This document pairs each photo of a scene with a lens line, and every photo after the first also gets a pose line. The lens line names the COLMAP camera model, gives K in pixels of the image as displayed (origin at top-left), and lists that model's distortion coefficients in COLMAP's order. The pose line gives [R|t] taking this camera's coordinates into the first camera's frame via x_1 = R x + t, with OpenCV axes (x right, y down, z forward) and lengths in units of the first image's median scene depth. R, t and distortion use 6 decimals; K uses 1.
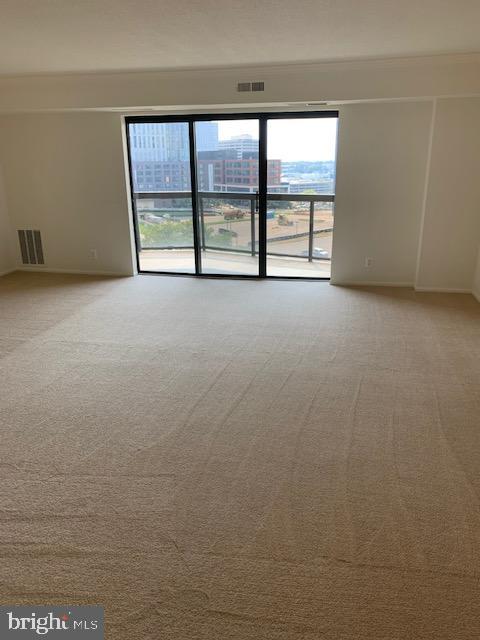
lens RADIAL K [[487.9, 0, 241.2], [0, 487.9, 315.5], [0, 0, 1]] dist [0.043463, -0.076247]
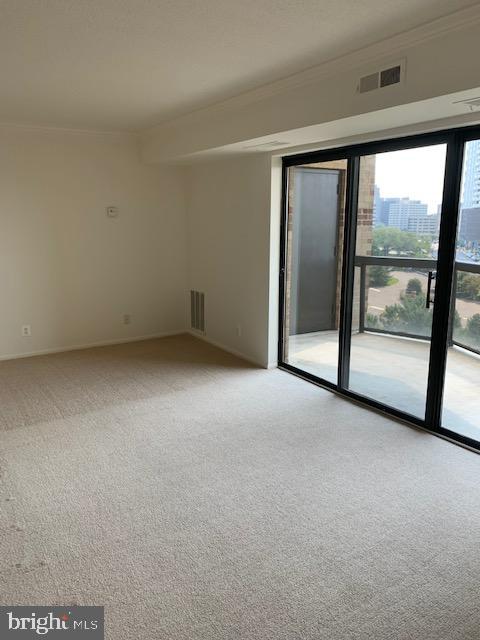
lens RADIAL K [[487.9, 0, 241.2], [0, 487.9, 315.5], [0, 0, 1]] dist [0.043463, -0.076247]
pose [[0.715883, 0.149976, -0.681923, 0.238642], [-0.222520, 0.974738, -0.019227, -0.137587], [0.661813, 0.165506, 0.731171, 0.433746]]
